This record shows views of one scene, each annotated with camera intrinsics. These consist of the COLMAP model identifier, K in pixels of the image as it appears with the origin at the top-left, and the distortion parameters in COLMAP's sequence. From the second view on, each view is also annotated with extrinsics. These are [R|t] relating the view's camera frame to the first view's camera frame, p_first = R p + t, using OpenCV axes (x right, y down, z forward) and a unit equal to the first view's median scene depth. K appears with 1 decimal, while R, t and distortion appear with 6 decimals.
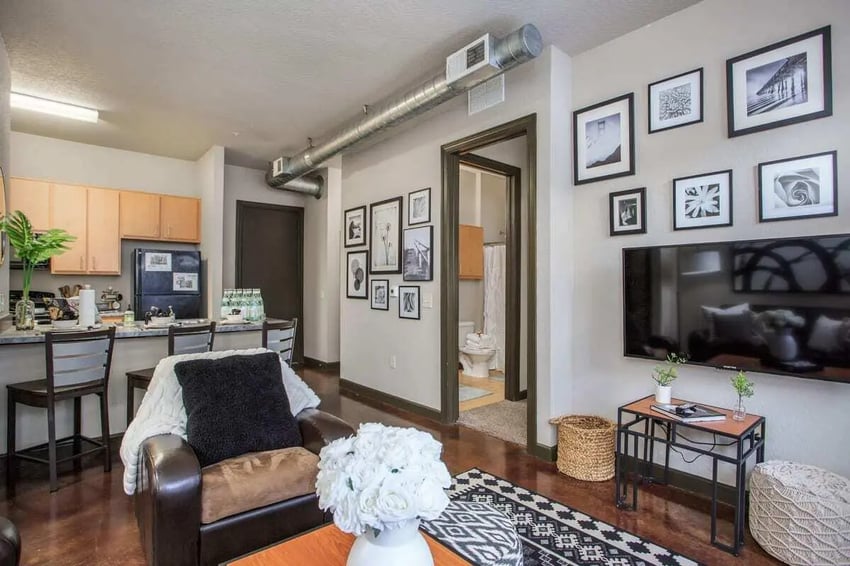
lens RADIAL K [[434.5, 0, 425.6], [0, 434.5, 275.2], [0, 0, 1]] dist [0.000140, 0.000006]
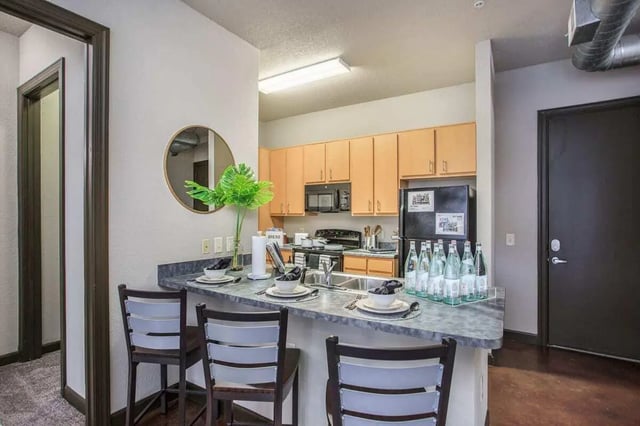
lens RADIAL K [[316.6, 0, 319.2], [0, 316.6, 218.8], [0, 0, 1]] dist [-0.000962, -0.000133]
pose [[0.326929, 0.000038, -0.945049, -0.069520], [0.019035, 0.999797, 0.006625, -0.003260], [0.944857, -0.020155, 0.326862, 0.585368]]
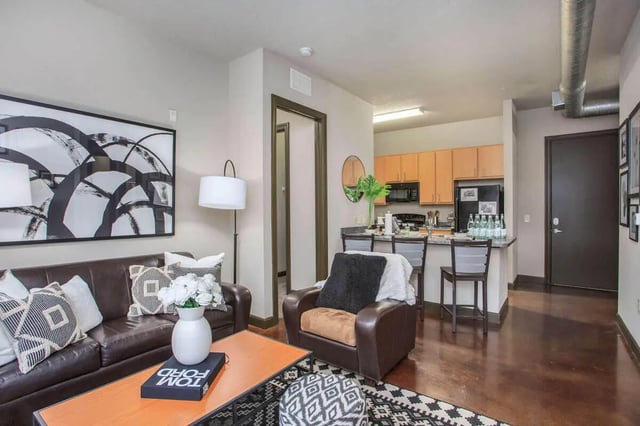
lens RADIAL K [[332.8, 0, 320.0], [0, 332.8, 213.0], [0, 0, 1]] dist [-0.001416, -0.000014]
pose [[0.264379, 0.004374, -0.964409, 0.320477], [0.025403, 0.999611, 0.011498, 0.004912], [0.964084, -0.027538, 0.264165, 0.224425]]
